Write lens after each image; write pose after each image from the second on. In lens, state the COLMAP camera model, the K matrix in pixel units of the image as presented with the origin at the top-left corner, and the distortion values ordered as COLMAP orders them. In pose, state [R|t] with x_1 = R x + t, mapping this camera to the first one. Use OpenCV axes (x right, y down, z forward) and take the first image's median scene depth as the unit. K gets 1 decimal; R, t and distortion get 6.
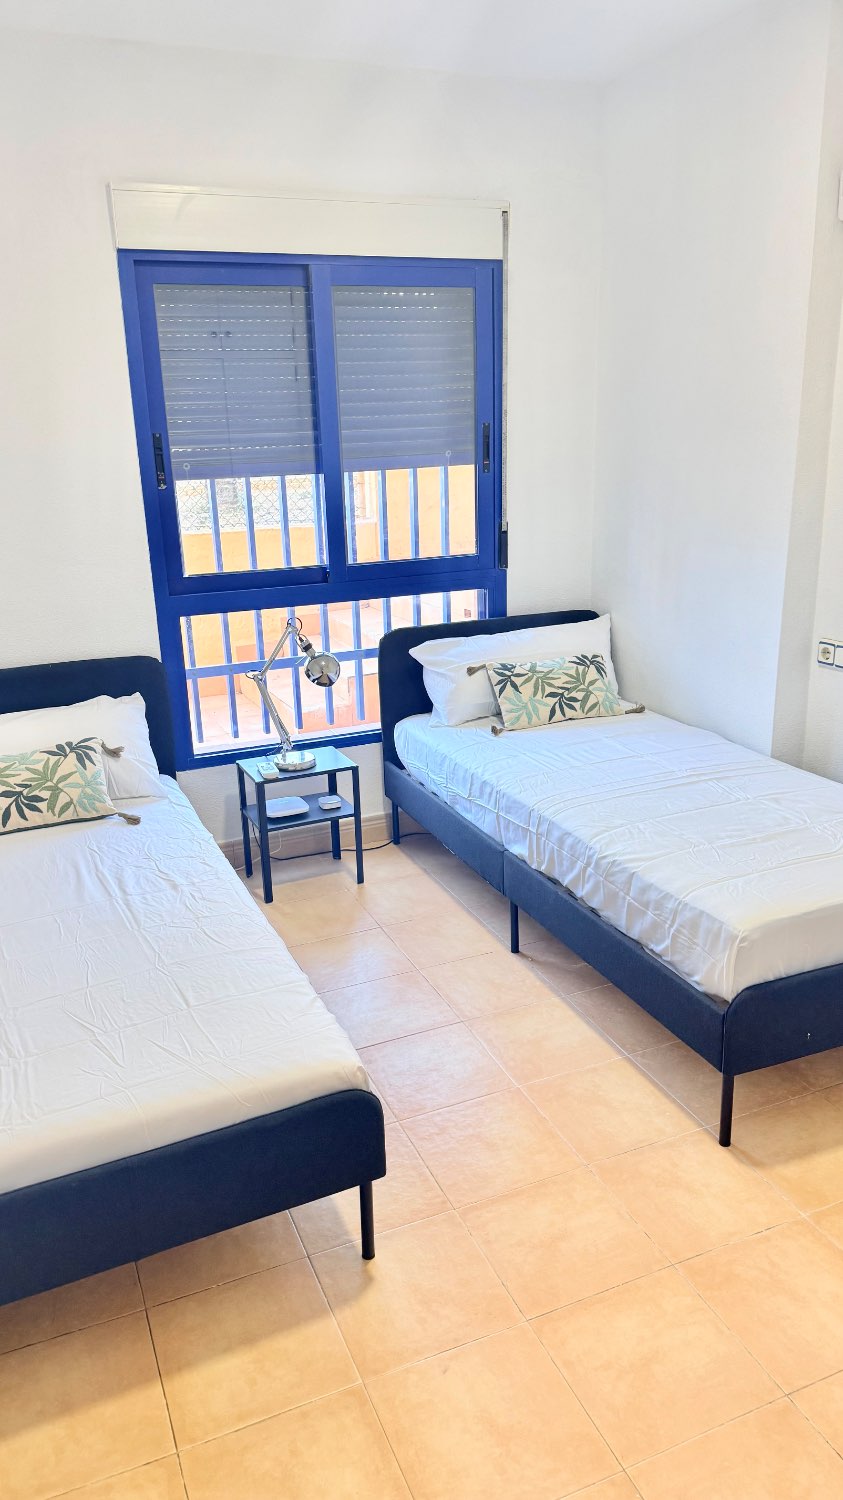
lens RADIAL K [[1049.7, 0, 419.6], [0, 1049.7, 756.3], [0, 0, 1]] dist [0.146855, -0.257358]
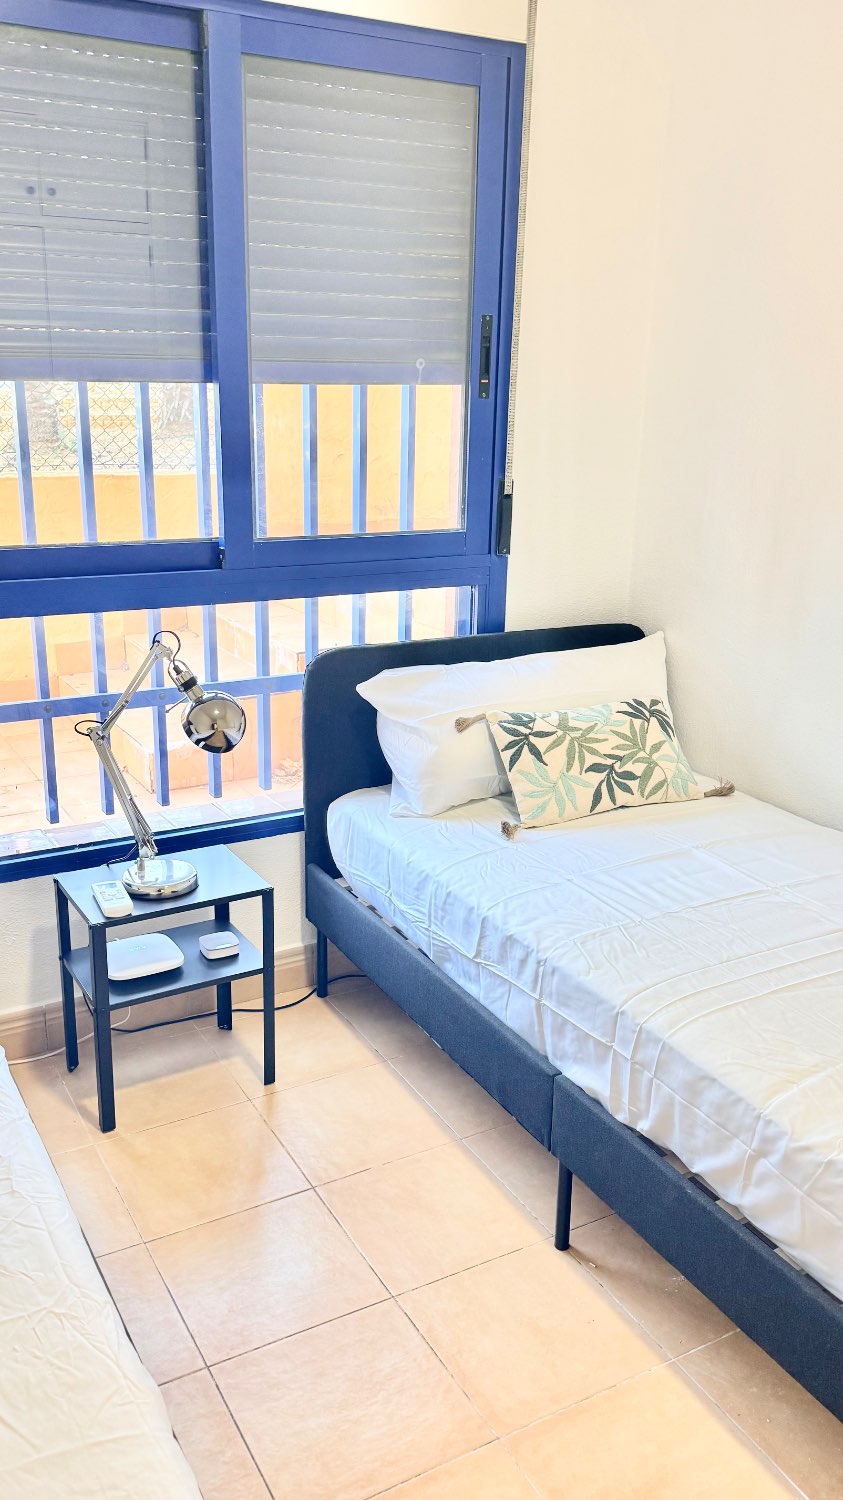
lens RADIAL K [[1228.7, 0, 425.5], [0, 1228.7, 757.5], [0, 0, 1]] dist [0.141110, -0.245751]
pose [[0.992522, 0.015931, 0.121023, -0.057001], [-0.016127, 0.999870, 0.000633, -0.063092], [-0.120997, -0.002580, 0.992650, 0.308145]]
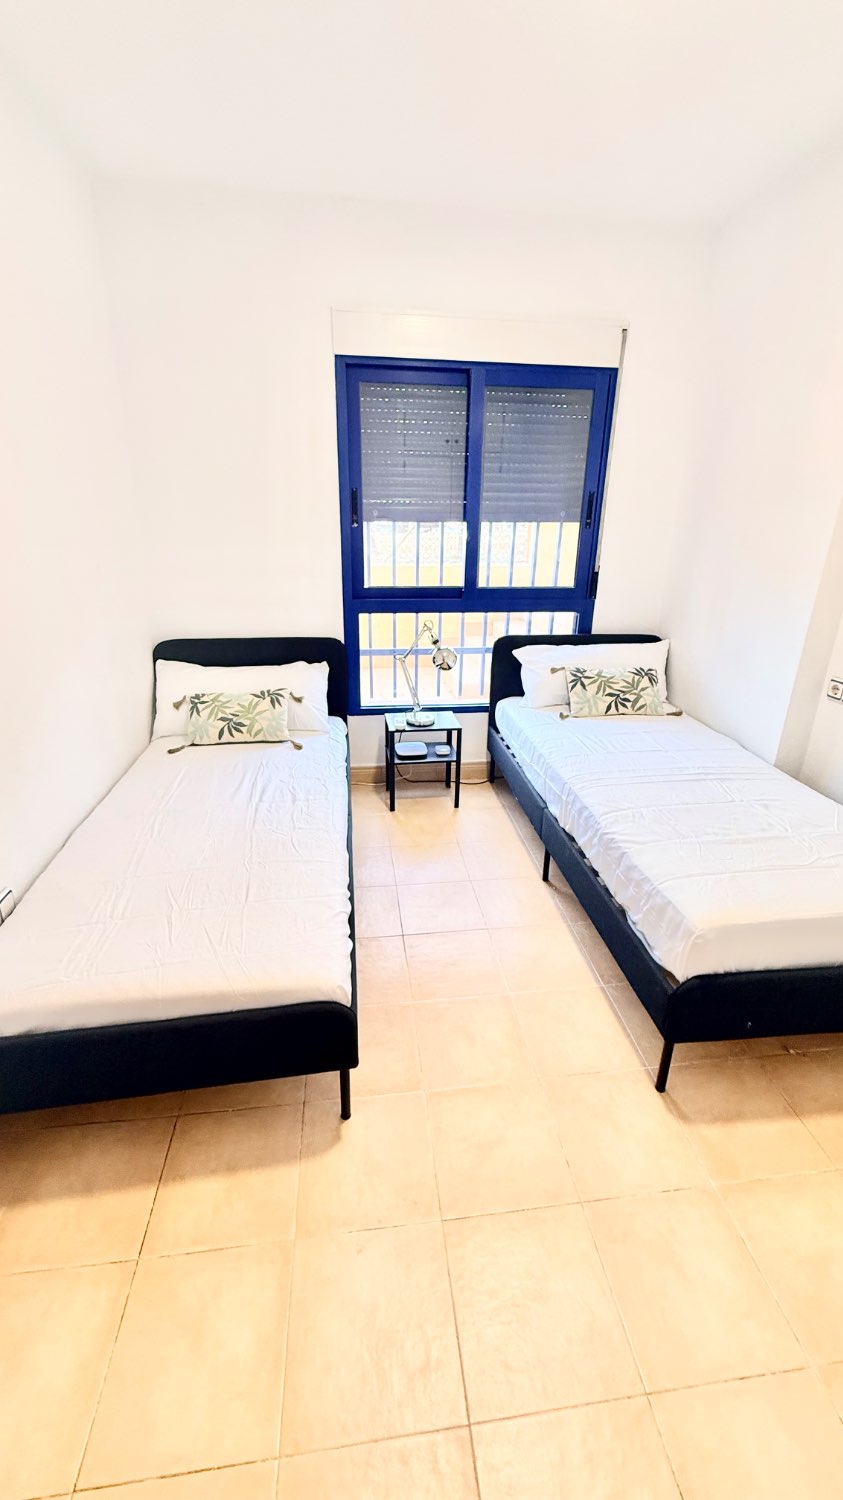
lens RADIAL K [[599.2, 0, 423.5], [0, 599.2, 744.8], [0, 0, 1]] dist [-0.000329, 0.000162]
pose [[0.961577, 0.137802, -0.237447, 0.086132], [-0.121722, 0.989240, 0.081170, -0.027846], [0.246078, -0.049148, 0.968003, 0.189758]]
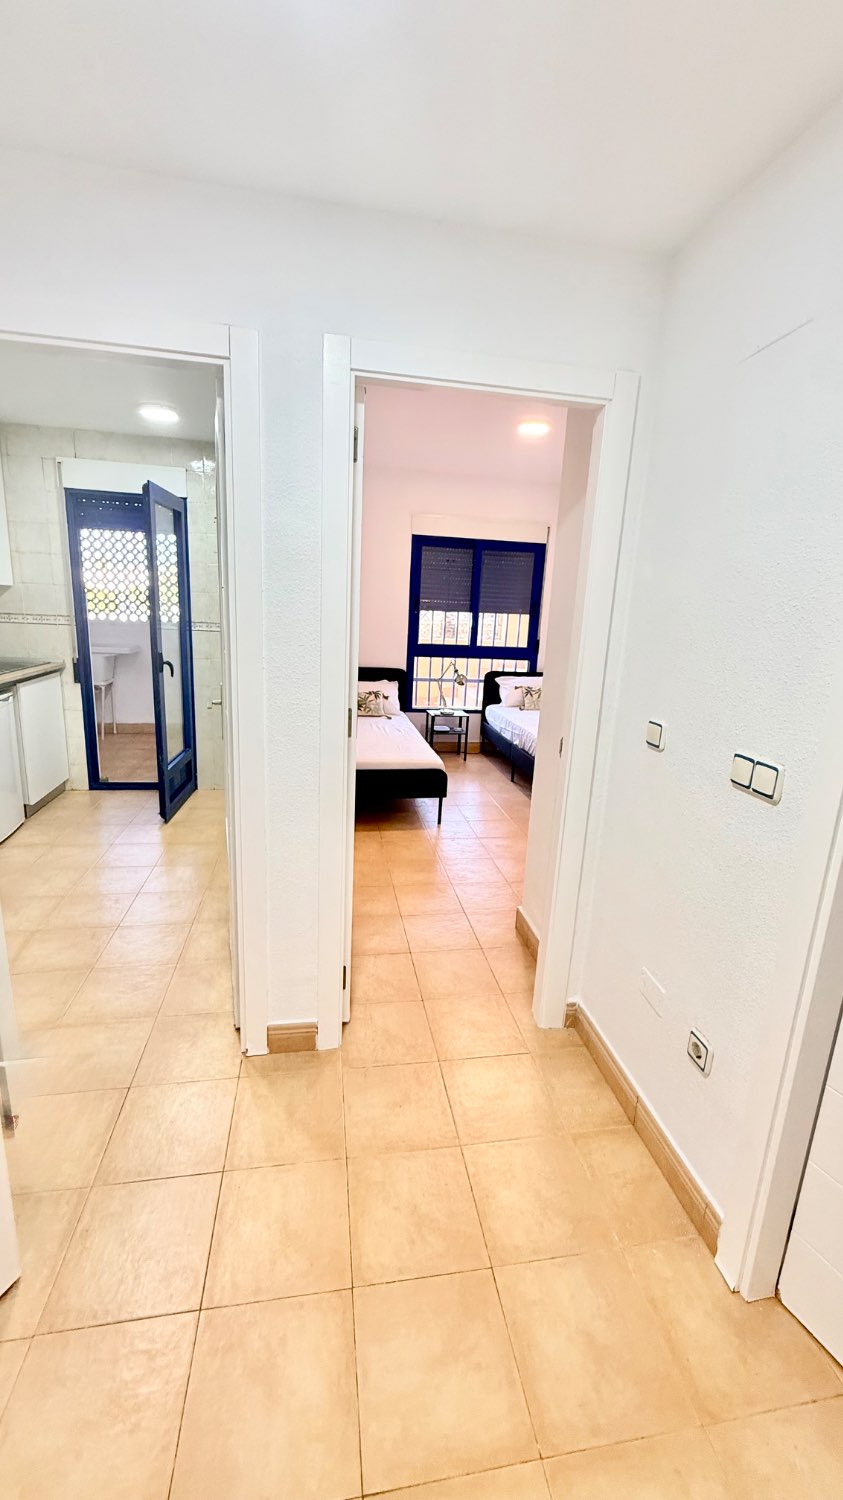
lens RADIAL K [[599.2, 0, 423.5], [0, 599.2, 744.8], [0, 0, 1]] dist [-0.000329, 0.000162]
pose [[0.970555, 0.126991, -0.204684, 0.152196], [-0.141836, 0.988100, -0.059507, 0.189164], [0.194692, 0.086786, 0.977018, -0.533995]]
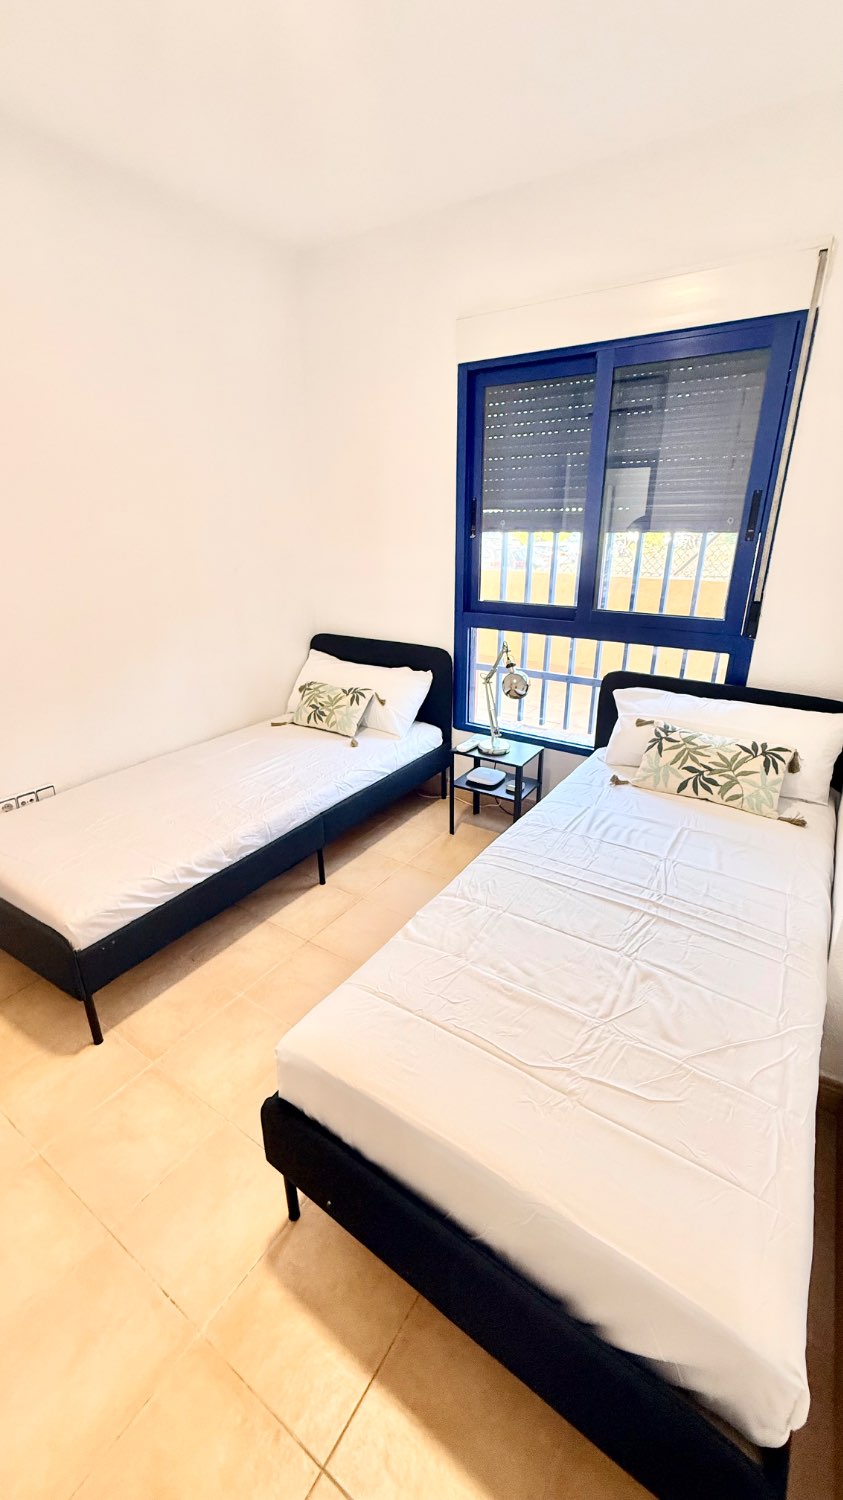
lens RADIAL K [[599.2, 0, 423.5], [0, 599.2, 744.8], [0, 0, 1]] dist [-0.000329, 0.000162]
pose [[0.552468, 0.322769, -0.768504, 0.411159], [-0.260761, 0.942632, 0.208444, -0.131566], [0.791696, 0.085237, 0.604940, 0.457621]]
